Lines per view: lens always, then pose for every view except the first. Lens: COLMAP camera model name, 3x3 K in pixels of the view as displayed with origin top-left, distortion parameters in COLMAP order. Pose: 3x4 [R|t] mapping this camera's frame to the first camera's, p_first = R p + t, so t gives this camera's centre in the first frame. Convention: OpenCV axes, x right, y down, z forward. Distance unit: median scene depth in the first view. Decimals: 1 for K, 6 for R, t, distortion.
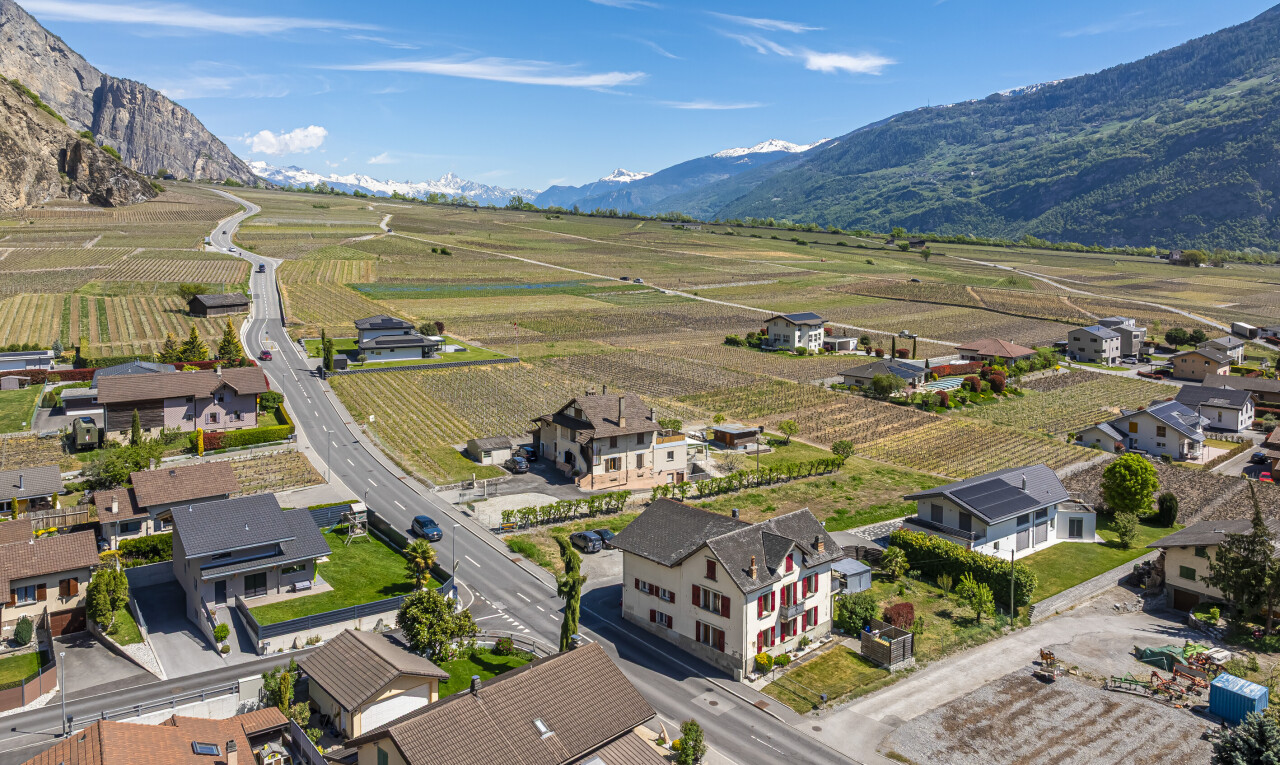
lens RADIAL K [[954.4, 0, 626.1], [0, 954.4, 282.7], [0, 0, 1]] dist [-0.019525, 0.011663]
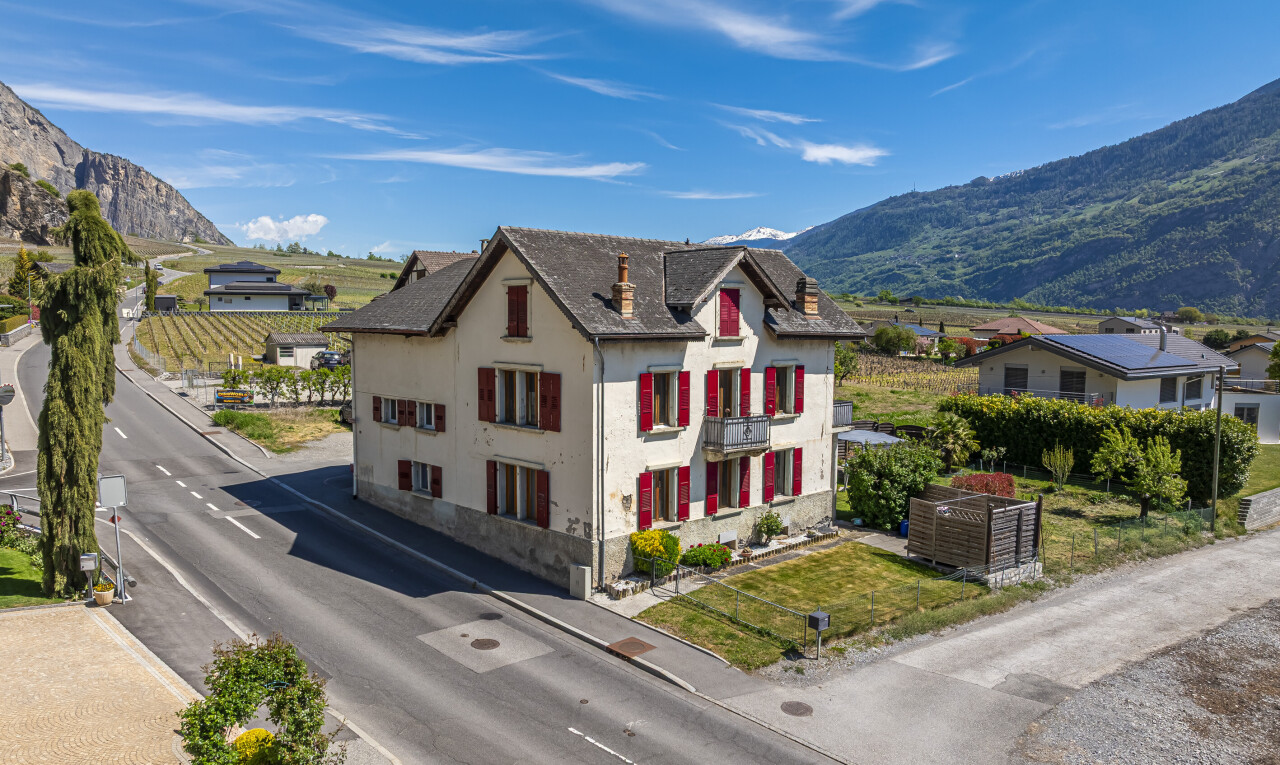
lens RADIAL K [[912.5, 0, 641.3], [0, 912.5, 422.0], [0, 0, 1]] dist [-0.017867, 0.007641]
pose [[0.999733, 0.002121, 0.023018, 0.008013], [-0.003234, 0.998821, 0.048432, 0.020228], [-0.022888, -0.048494, 0.998561, 0.039734]]
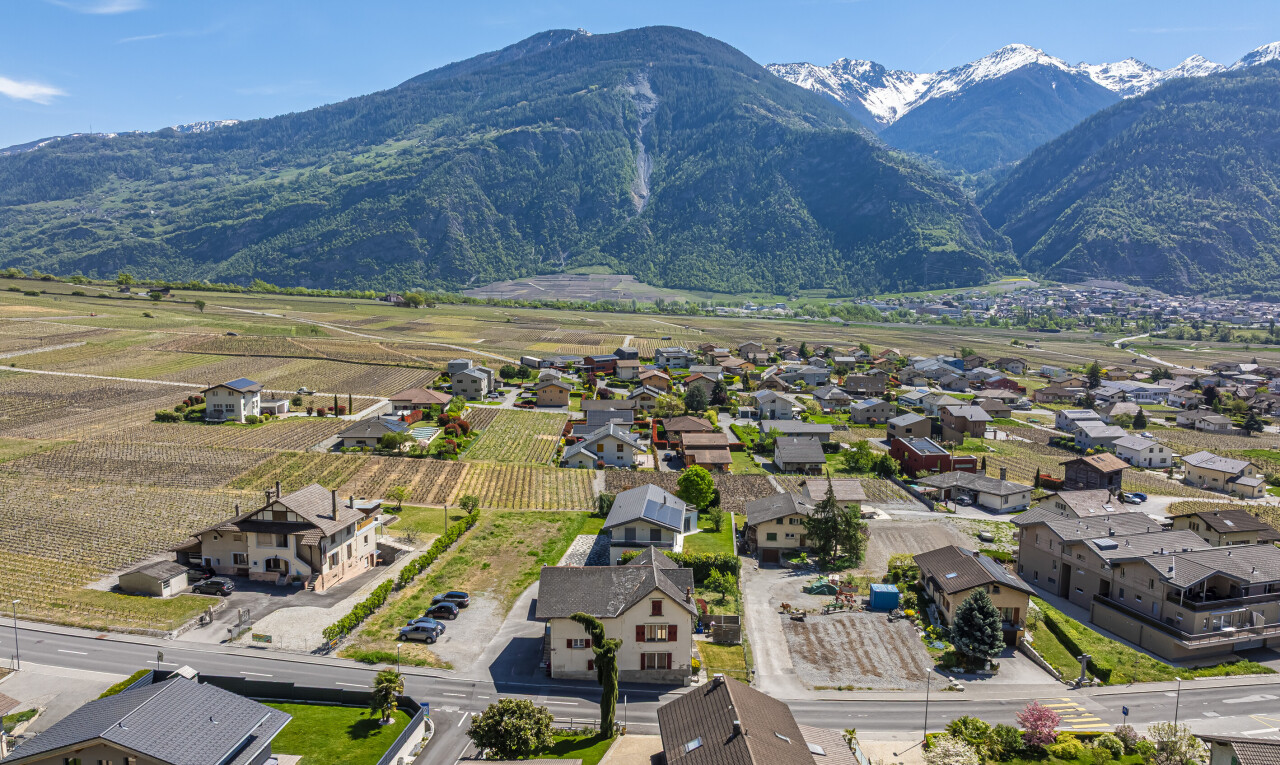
lens RADIAL K [[935.9, 0, 647.0], [0, 935.9, 435.5], [0, 0, 1]] dist [-0.027961, 0.009182]
pose [[0.649255, -0.129646, 0.749440, -0.048336], [0.037587, 0.989630, 0.138635, -0.005016], [-0.759642, -0.061840, 0.647395, 0.015729]]
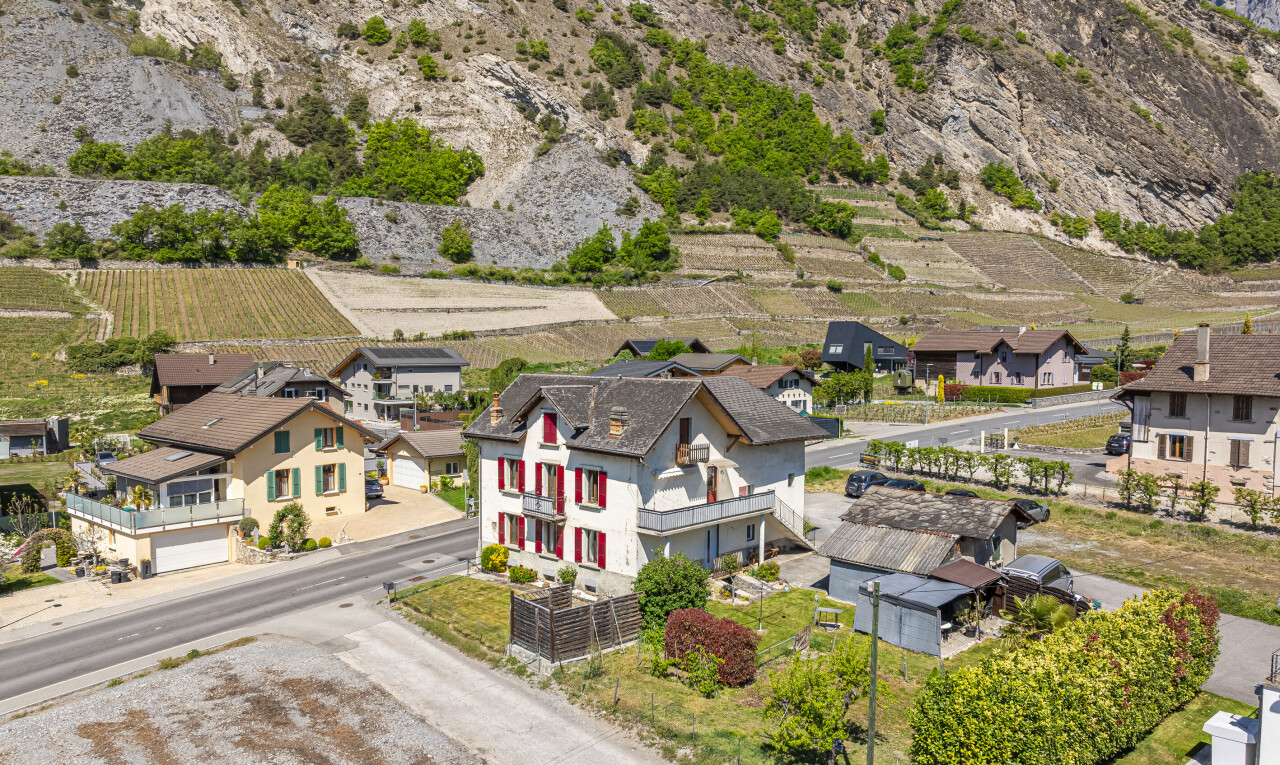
lens RADIAL K [[912.5, 0, 641.3], [0, 912.5, 422.0], [0, 0, 1]] dist [-0.017867, 0.007641]
pose [[0.063151, 0.079188, -0.994857, 0.047069], [-0.067792, 0.994885, 0.074887, 0.015362], [0.995699, 0.062714, 0.068197, 0.064179]]
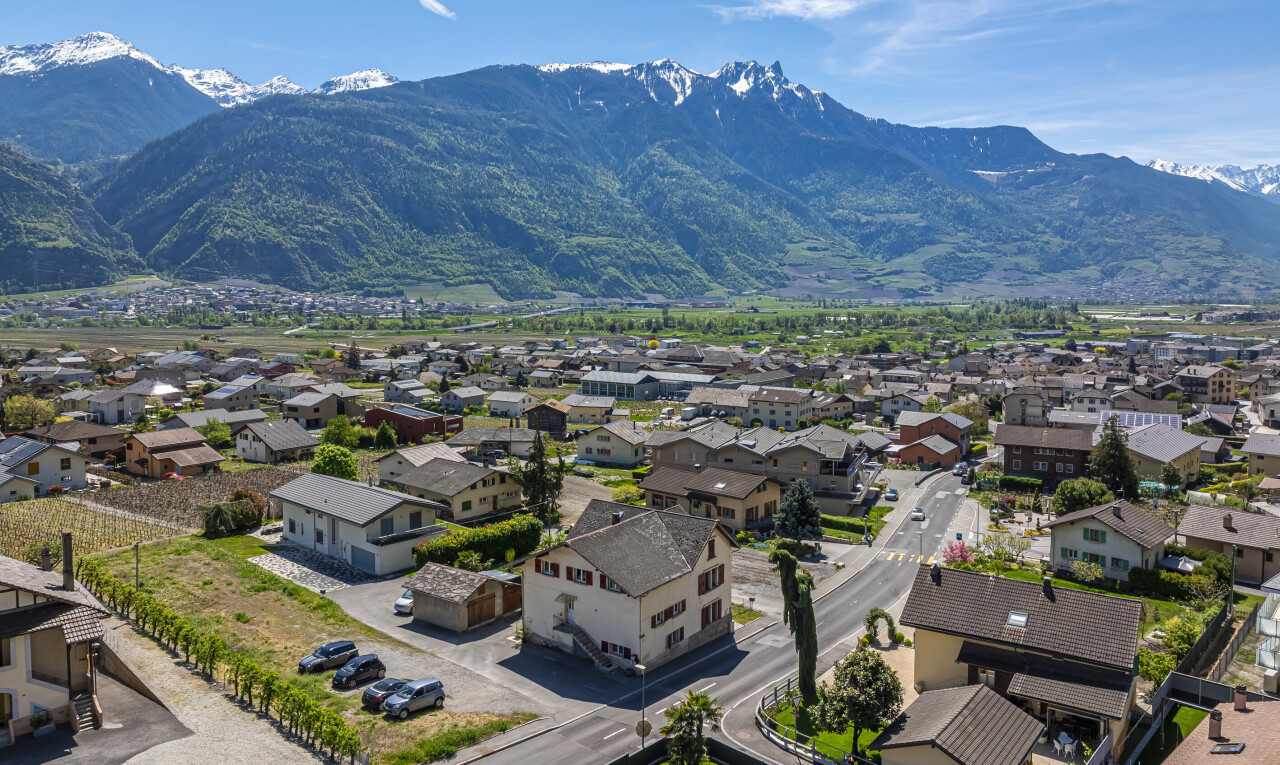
lens RADIAL K [[940.6, 0, 640.3], [0, 940.6, 353.7], [0, 0, 1]] dist [-0.015573, 0.003252]
pose [[-0.229260, -0.072528, 0.970659, -0.053205], [0.051330, 0.994932, 0.086465, 0.000055], [-0.972011, 0.069647, -0.224375, 0.079603]]
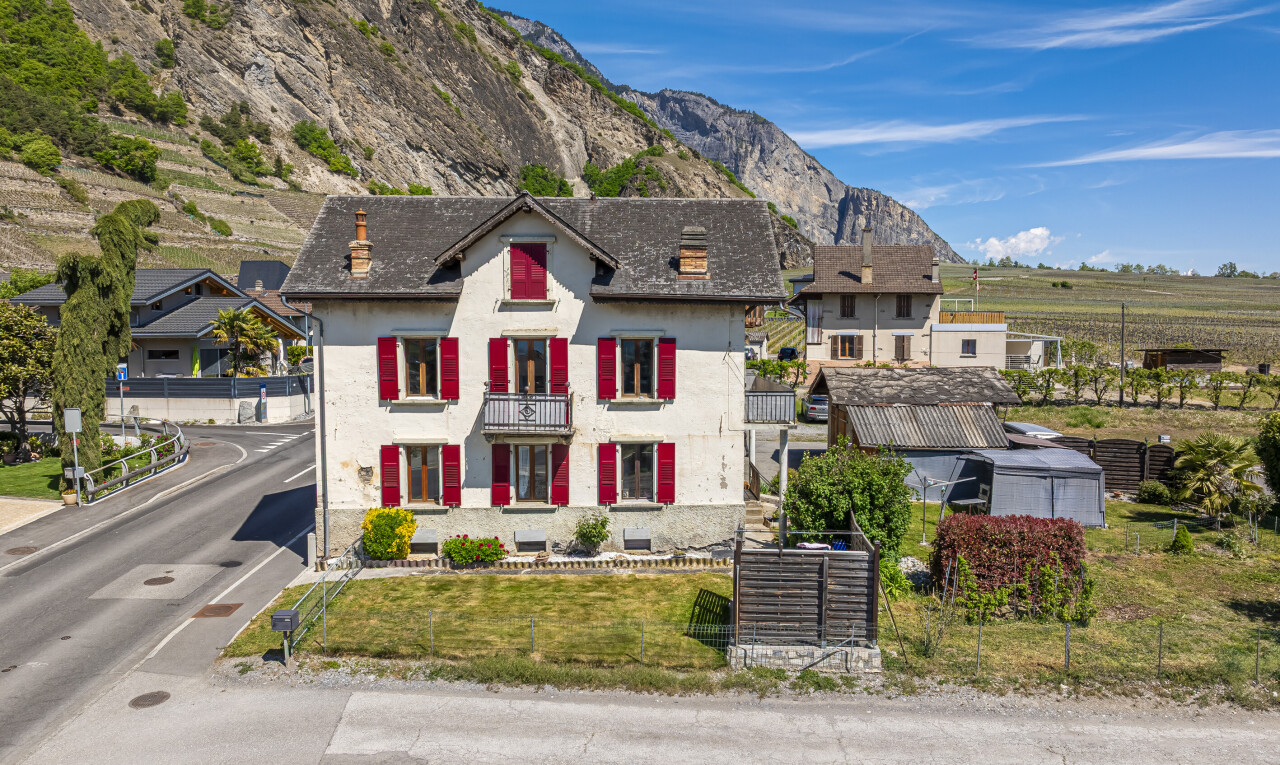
lens RADIAL K [[917.1, 0, 701.1], [0, 917.1, 418.8], [0, 0, 1]] dist [-0.029050, 0.011401]
pose [[0.773350, 0.059387, -0.631192, 0.026433], [-0.040297, 0.998194, 0.044544, 0.020721], [0.632697, -0.009013, 0.774347, 0.050020]]
